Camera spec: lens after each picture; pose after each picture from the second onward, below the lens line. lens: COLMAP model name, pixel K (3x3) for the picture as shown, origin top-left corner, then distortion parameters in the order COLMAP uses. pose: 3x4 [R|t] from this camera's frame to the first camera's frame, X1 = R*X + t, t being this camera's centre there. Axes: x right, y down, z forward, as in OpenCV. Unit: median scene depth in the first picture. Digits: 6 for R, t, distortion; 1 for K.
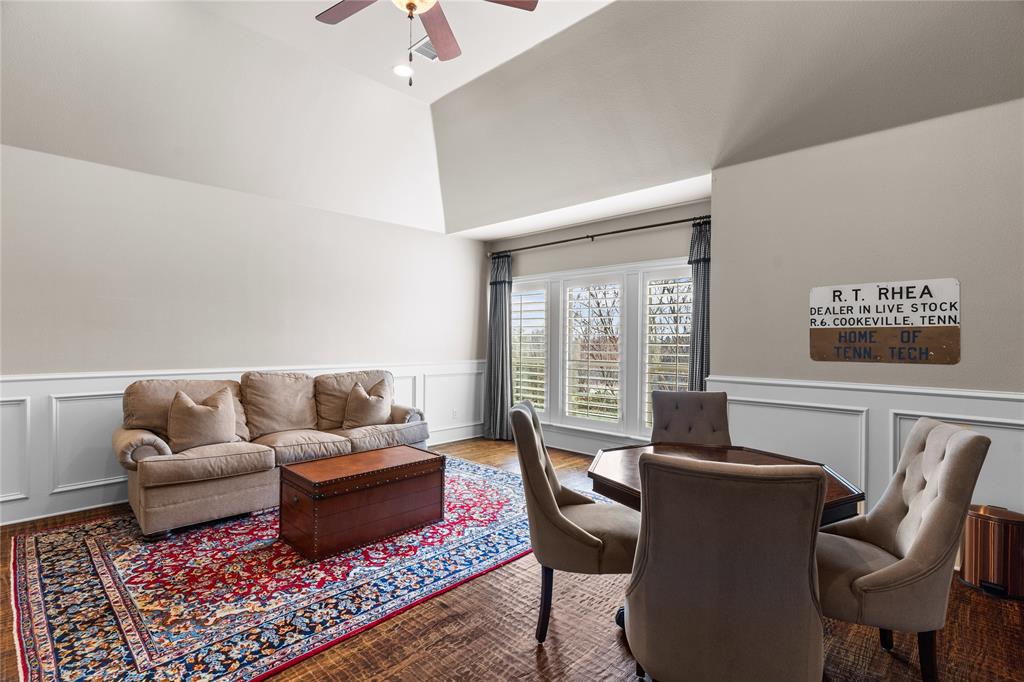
lens RADIAL K [[485.2, 0, 513.3], [0, 485.2, 341.8], [0, 0, 1]] dist [0.001582, -0.000288]
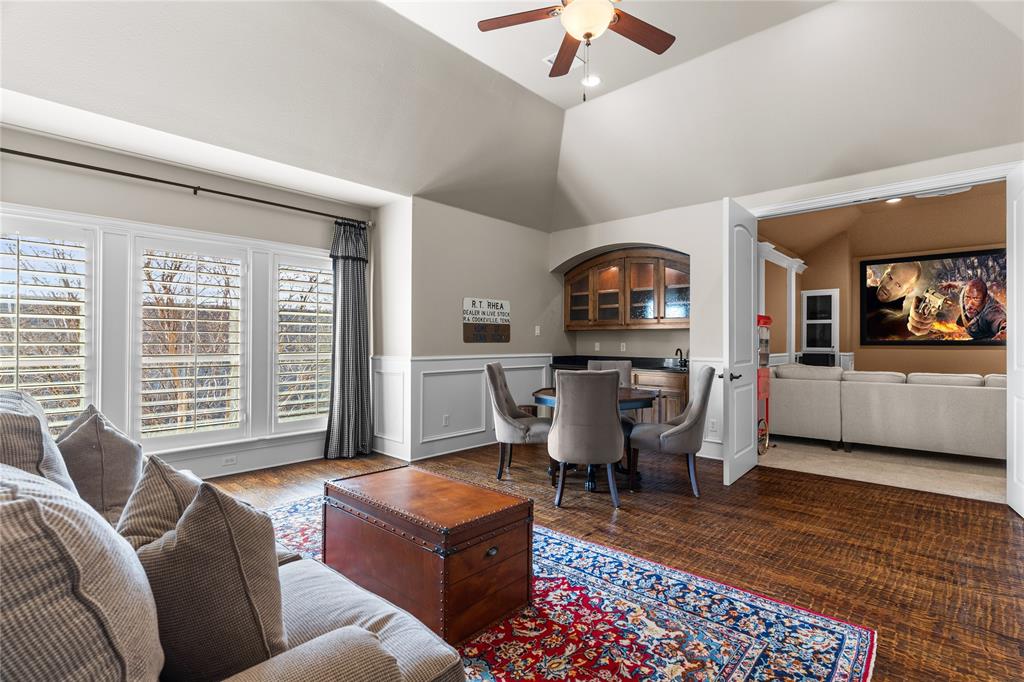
lens RADIAL K [[485.2, 0, 513.7], [0, 485.2, 339.2], [0, 0, 1]] dist [0.001582, -0.000288]
pose [[-0.030174, -0.000934, 0.999544, -1.289904], [0.001306, 0.999999, 0.000974, 0.033360], [-0.999544, 0.001334, -0.030173, 1.139680]]
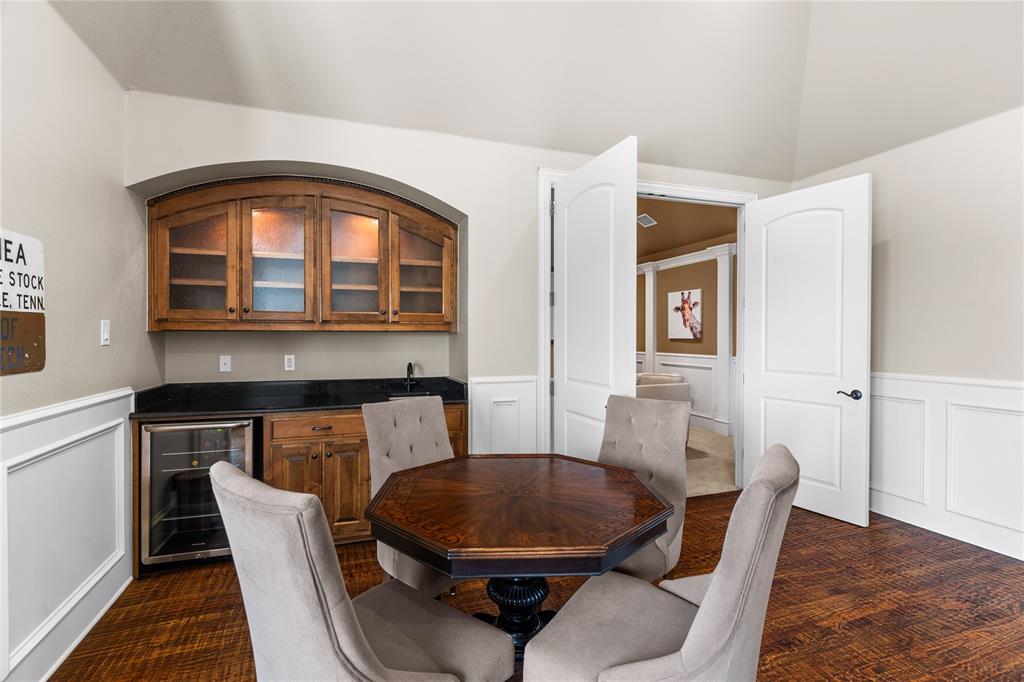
lens RADIAL K [[485.2, 0, 513.0], [0, 485.2, 334.9], [0, 0, 1]] dist [0.001582, -0.000288]
pose [[-0.900287, -0.002617, 0.435288, 0.038308], [-0.000463, 0.999987, 0.005055, -0.006759], [-0.435296, 0.004350, -0.900277, 1.442124]]
